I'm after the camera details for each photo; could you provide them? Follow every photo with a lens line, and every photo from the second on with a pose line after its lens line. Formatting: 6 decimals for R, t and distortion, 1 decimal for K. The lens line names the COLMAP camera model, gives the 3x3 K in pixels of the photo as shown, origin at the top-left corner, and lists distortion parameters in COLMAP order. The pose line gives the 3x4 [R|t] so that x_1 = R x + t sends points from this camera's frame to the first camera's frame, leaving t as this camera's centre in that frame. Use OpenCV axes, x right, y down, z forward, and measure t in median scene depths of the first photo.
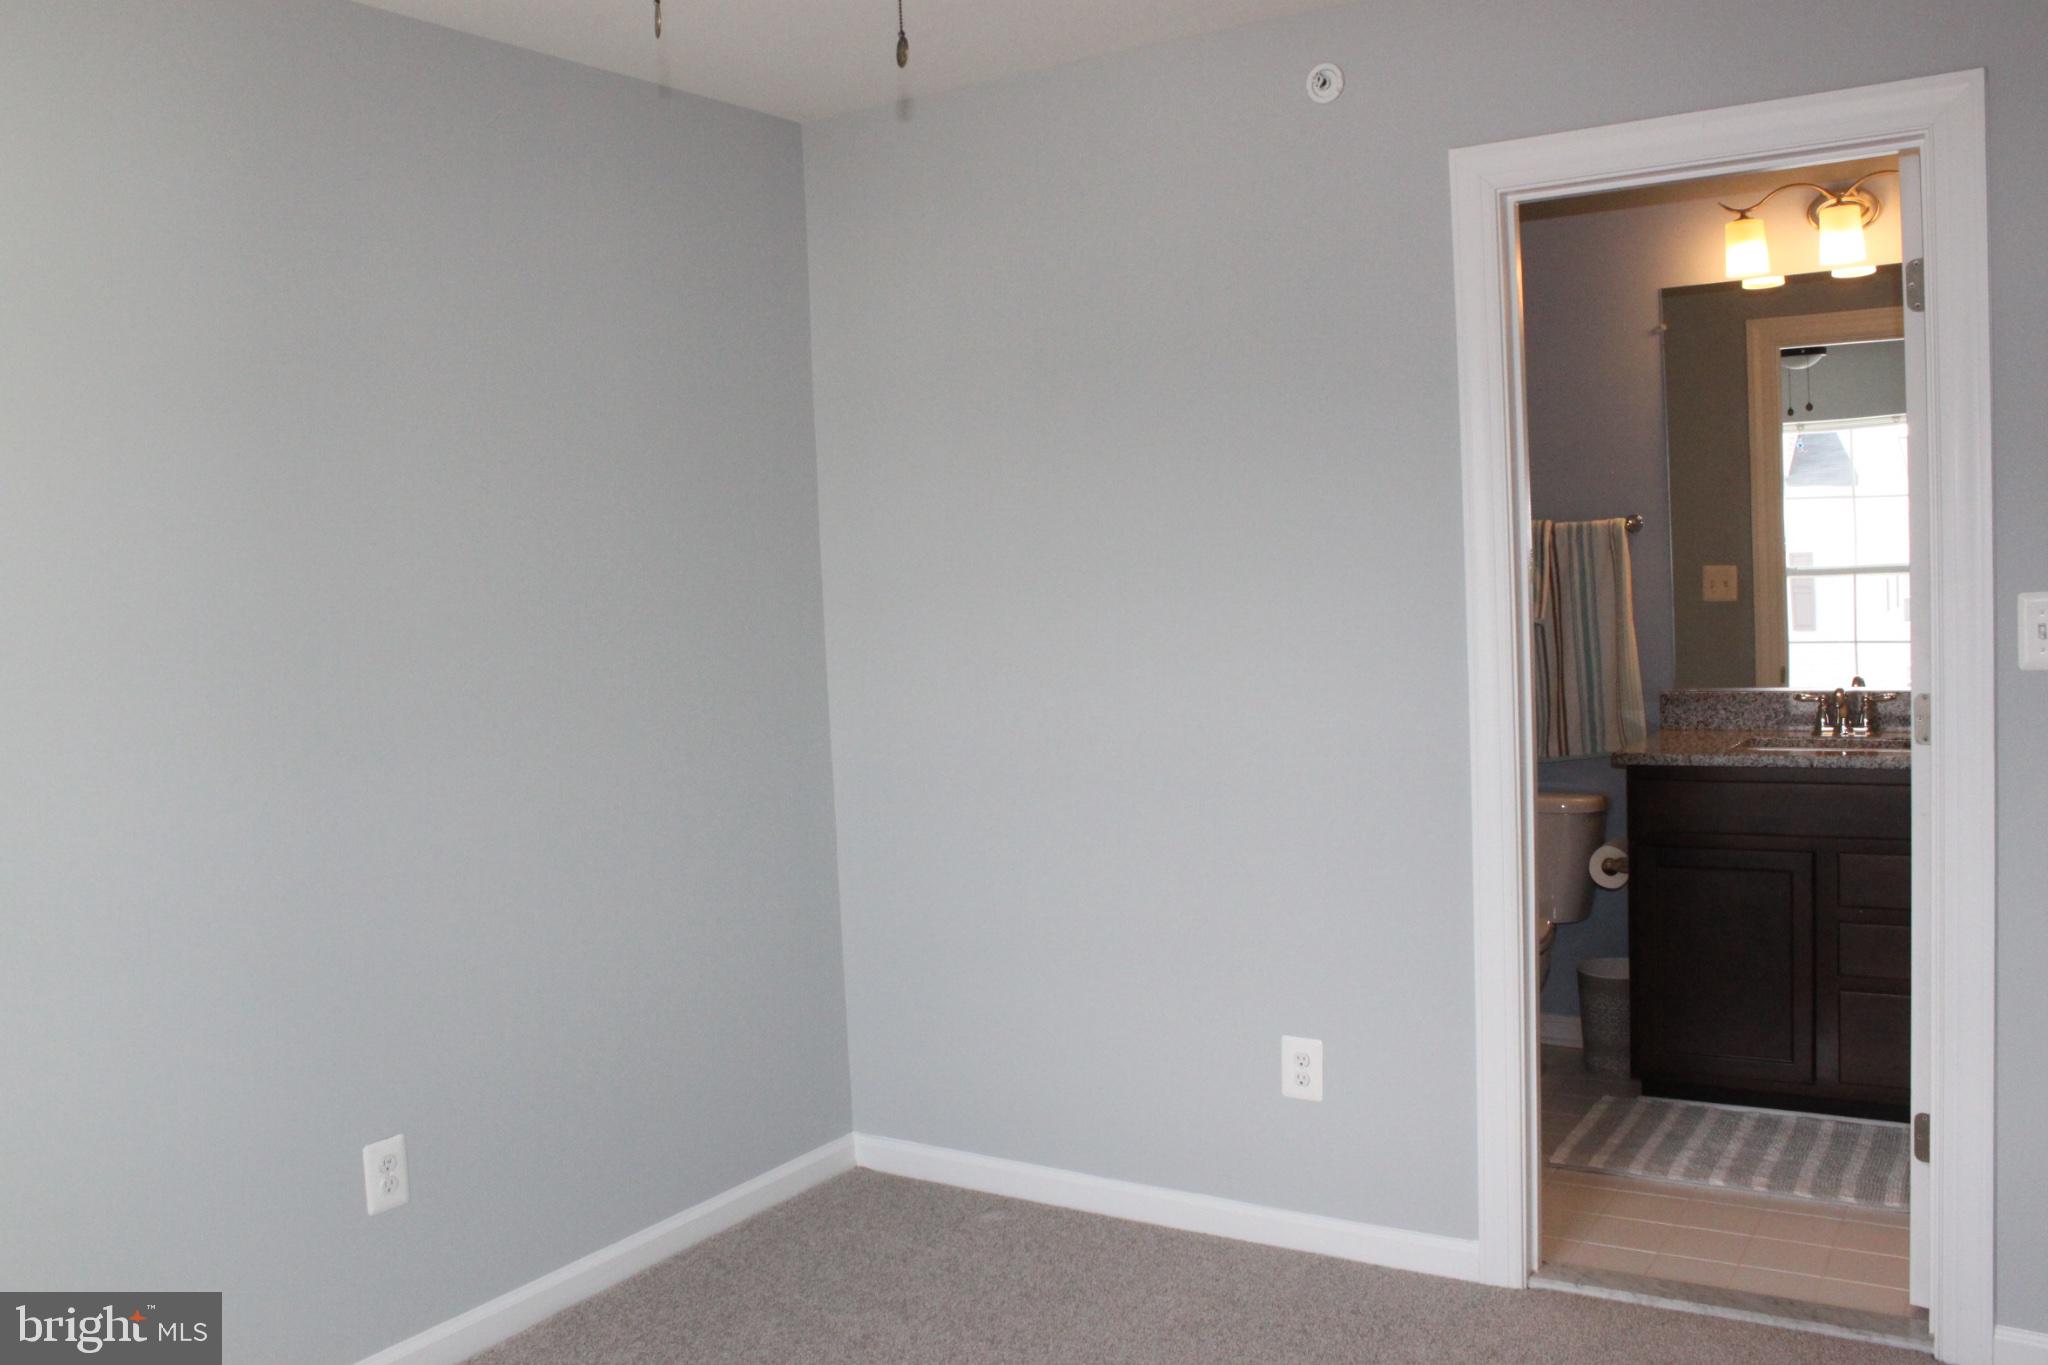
lens RADIAL K [[1845.7, 0, 983.0], [0, 1845.7, 693.4], [0, 0, 1]] dist [-0.159979, 0.150565]
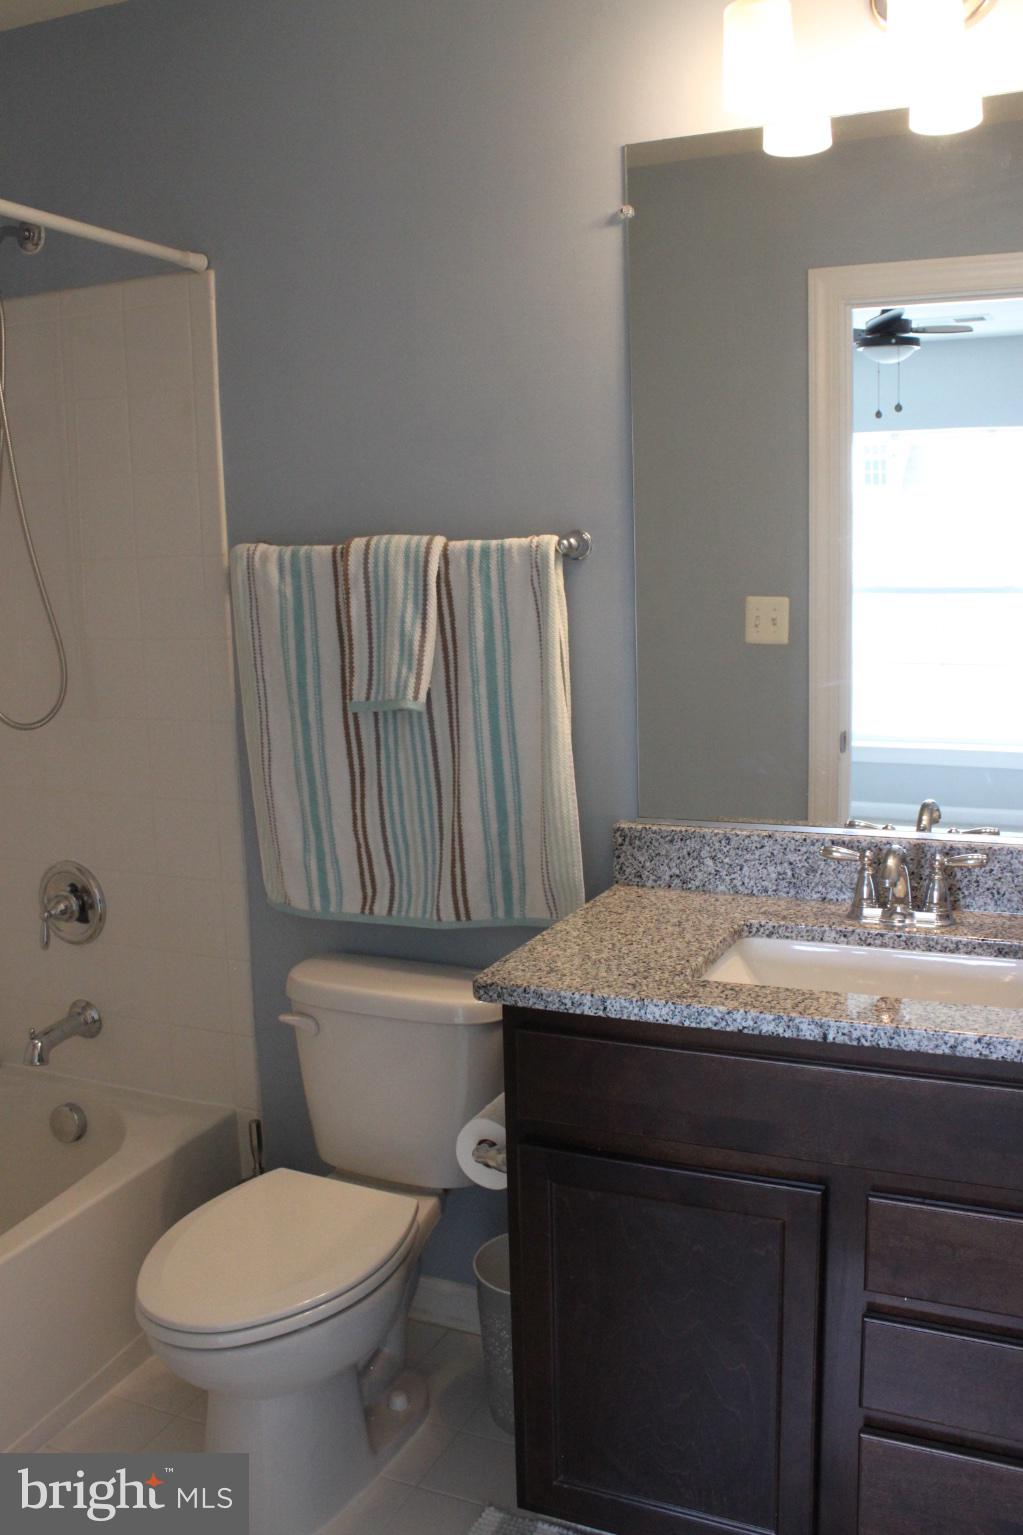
lens RADIAL K [[1383.3, 0, 513.6], [0, 1383.3, 769.6], [0, 0, 1]] dist [-0.159979, 0.150565]
pose [[0.989455, -0.000645, 0.144839, 0.273553], [-0.011996, 0.996190, 0.086384, -0.058927], [-0.144343, -0.087210, 0.985677, 0.547806]]
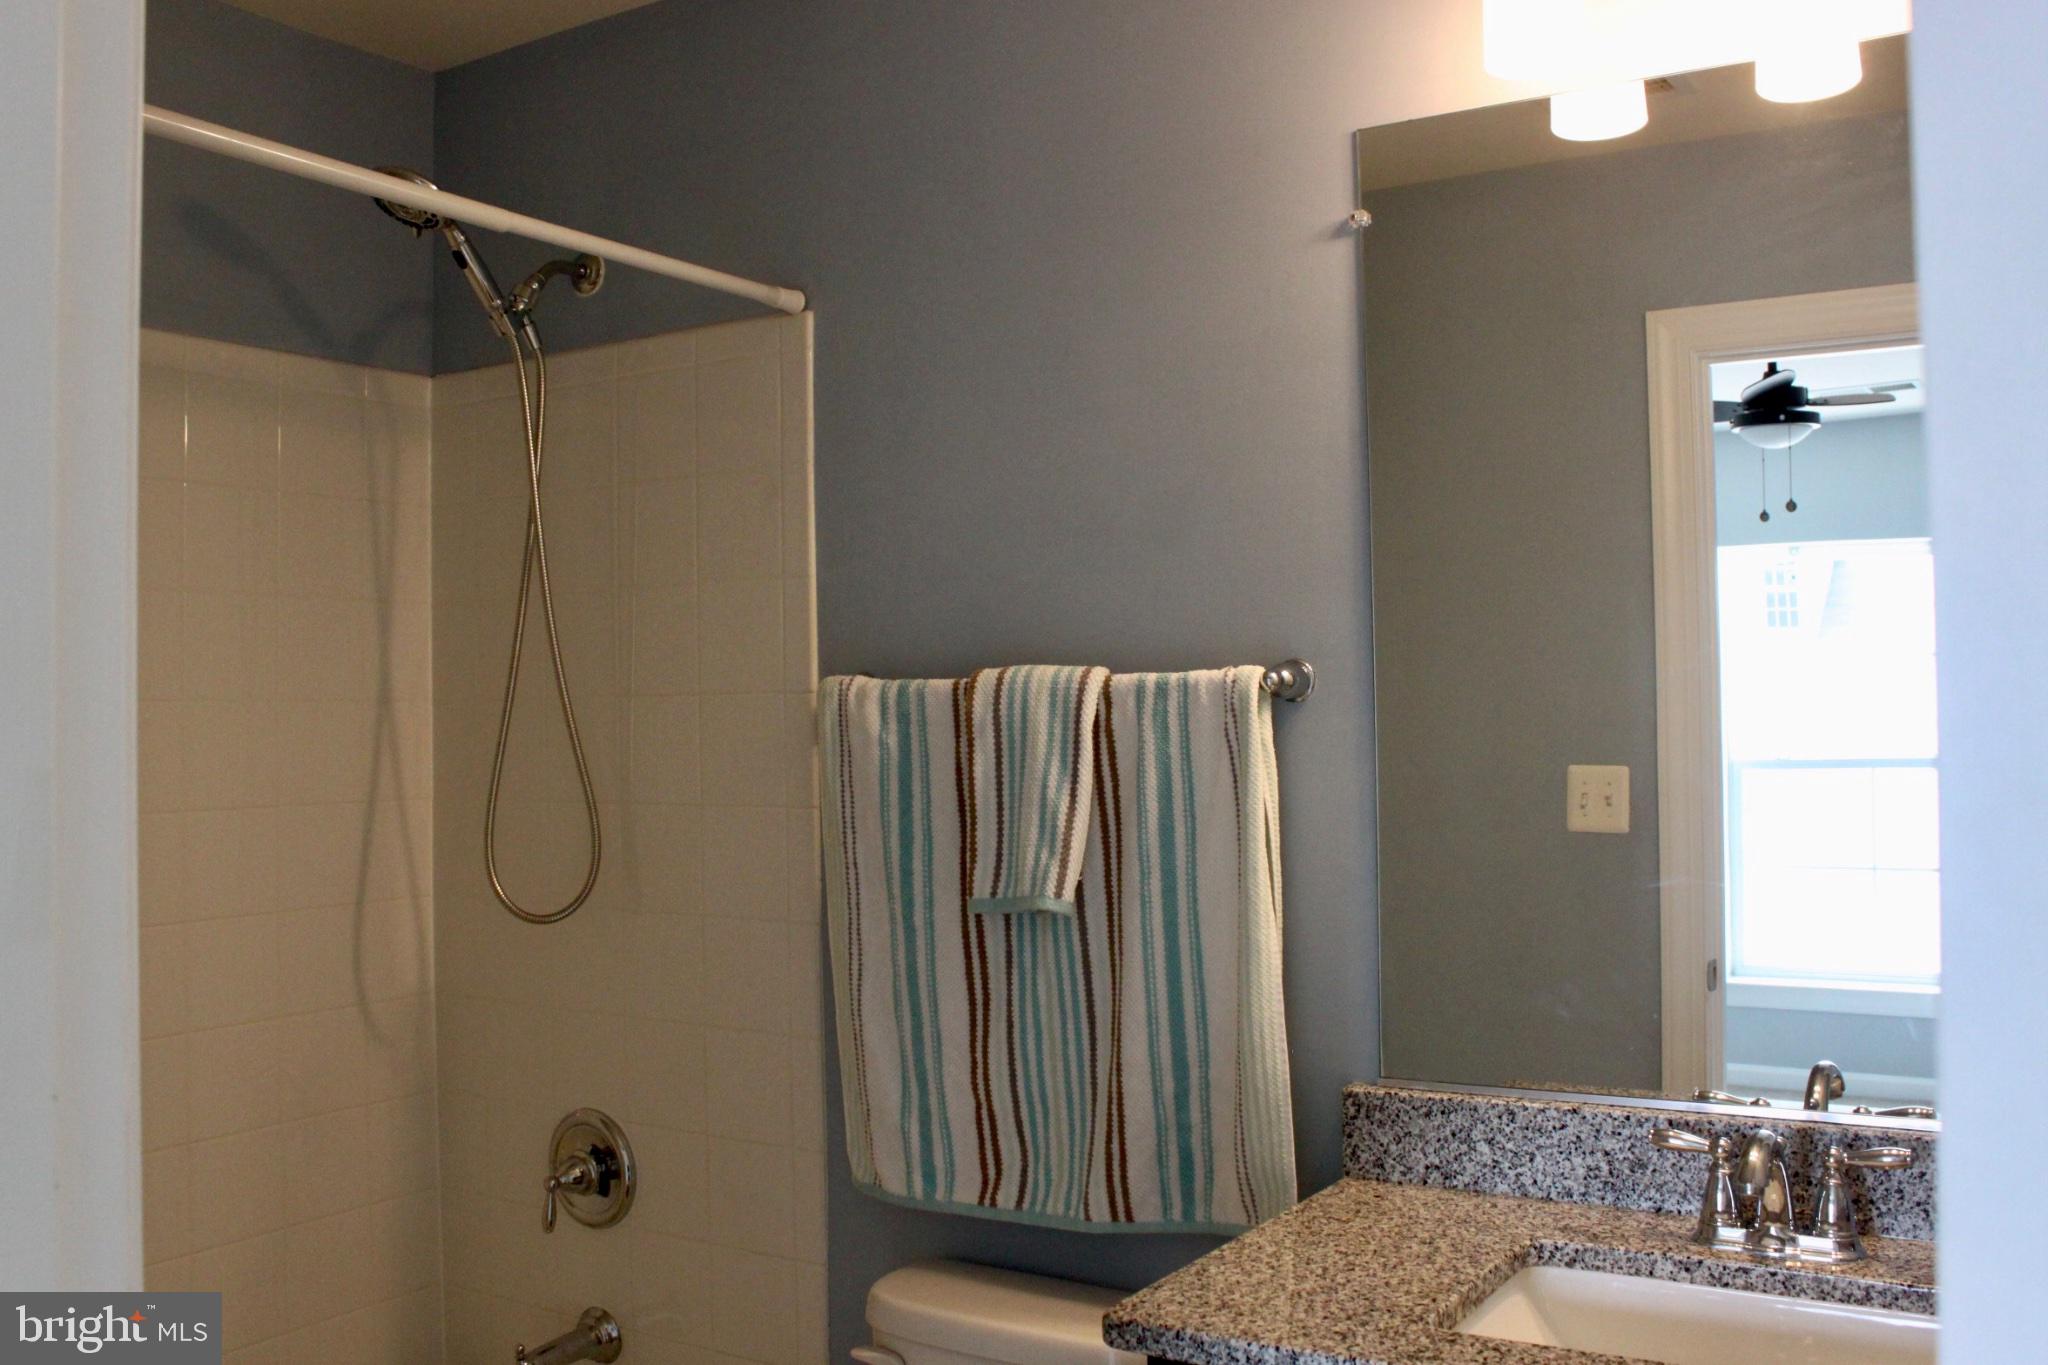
lens RADIAL K [[1845.7, 0, 1028.7], [0, 1845.7, 669.8], [0, 0, 1]] dist [-0.159979, 0.150565]
pose [[0.999463, 0.032766, 0.000204, 0.299141], [-0.032608, 0.995214, -0.092117, -0.055004], [-0.003221, 0.092061, 0.995748, 0.576008]]
